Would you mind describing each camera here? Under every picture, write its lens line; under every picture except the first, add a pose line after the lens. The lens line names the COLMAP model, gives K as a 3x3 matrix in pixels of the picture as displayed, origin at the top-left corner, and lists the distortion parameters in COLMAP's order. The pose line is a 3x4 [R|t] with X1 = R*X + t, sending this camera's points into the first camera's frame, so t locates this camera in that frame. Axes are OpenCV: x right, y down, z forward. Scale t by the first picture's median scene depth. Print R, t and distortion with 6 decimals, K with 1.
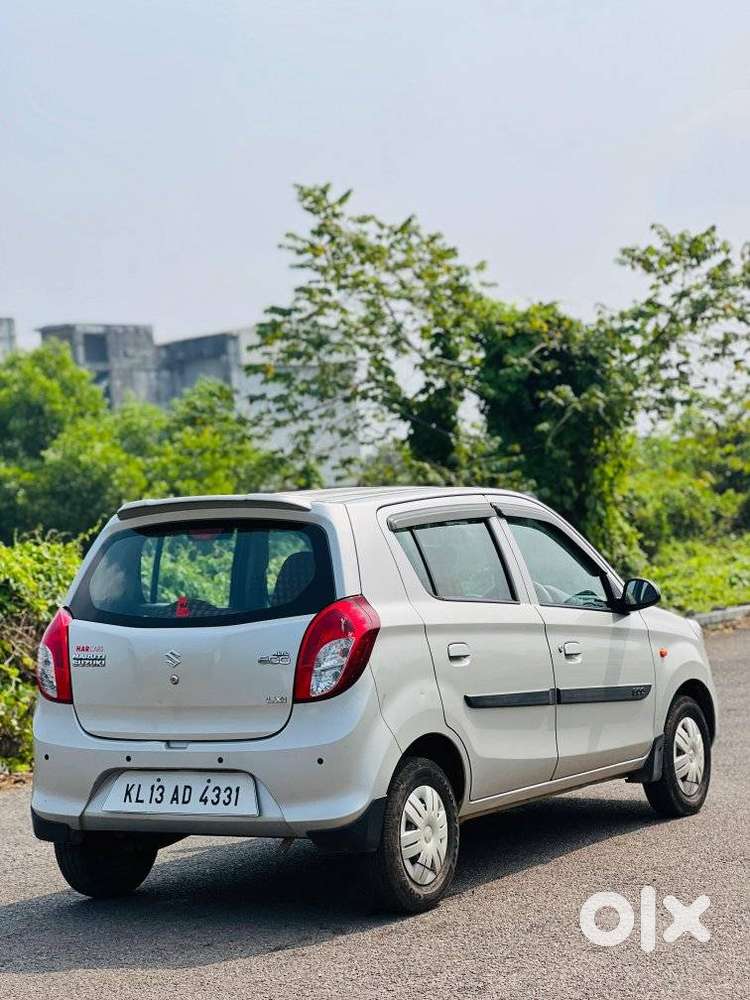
lens RADIAL K [[2310.0, 0, 375.0], [0, 2310.0, 500.0], [0, 0, 1]] dist [-0.245859, 11.001810]
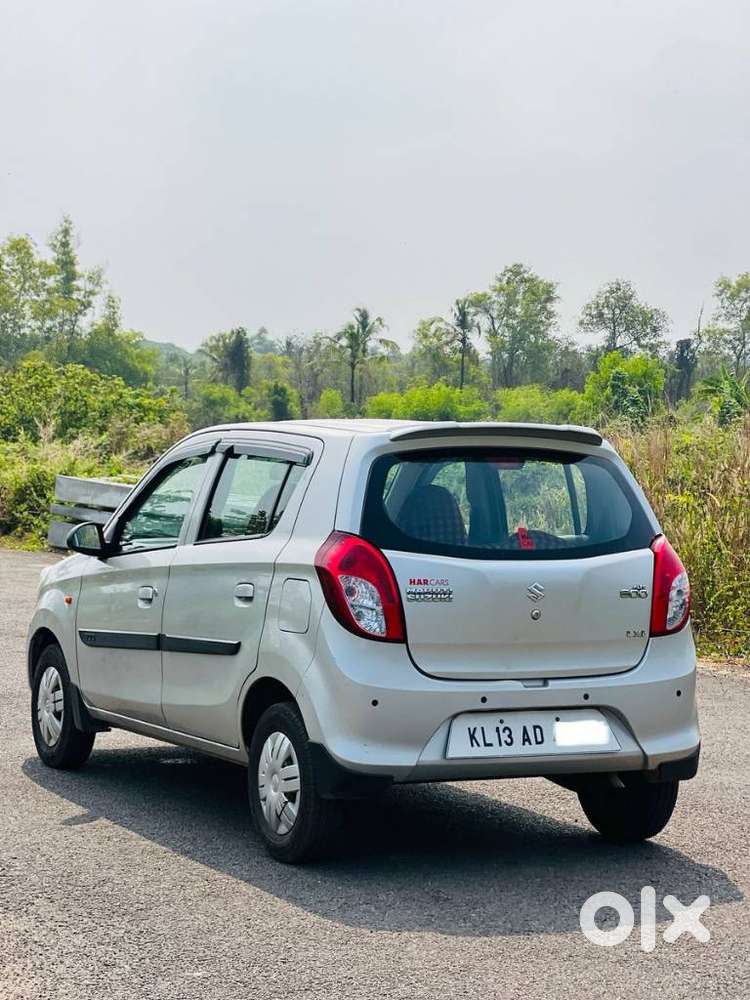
lens RADIAL K [[2310.0, 0, 375.0], [0, 2310.0, 500.0], [0, 0, 1]] dist [-0.245859, 11.001810]
pose [[0.538660, 0.037663, 0.841681, -0.916876], [-0.052502, 0.998559, -0.011082, 0.044368], [-0.840886, -0.038221, 0.539862, 0.540882]]
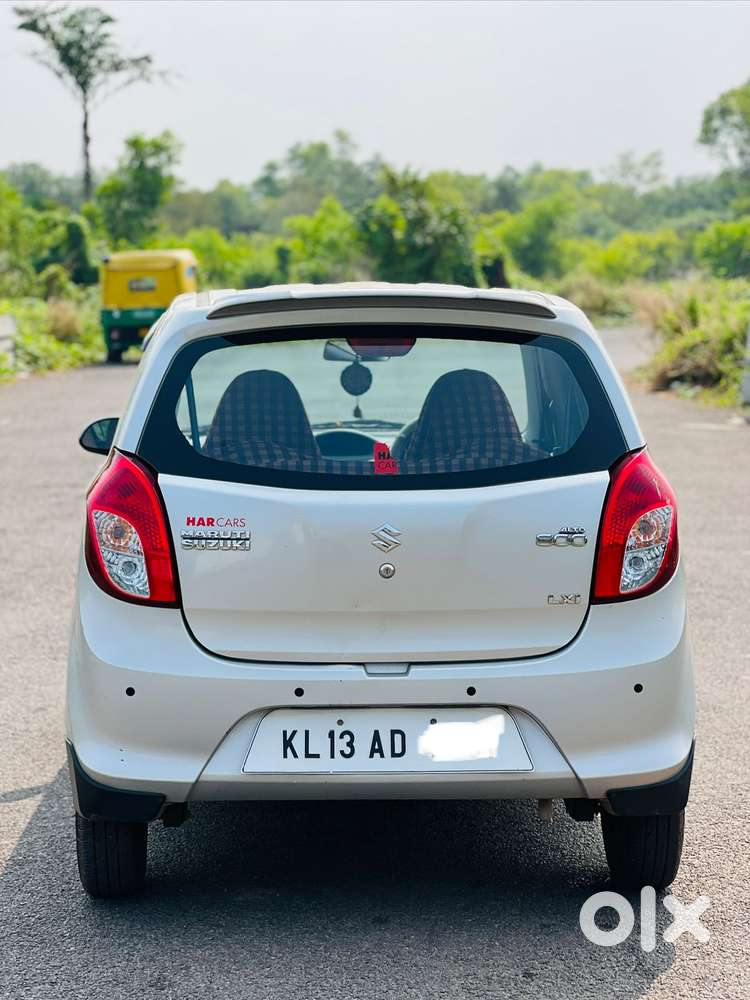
lens RADIAL K [[2310.0, 0, 375.0], [0, 2310.0, 500.0], [0, 0, 1]] dist [-0.245859, 11.001810]
pose [[0.826805, -0.008110, 0.562431, -0.452254], [-0.043418, 0.995993, 0.078188, 0.007274], [-0.560811, -0.089066, 0.823139, 0.464625]]
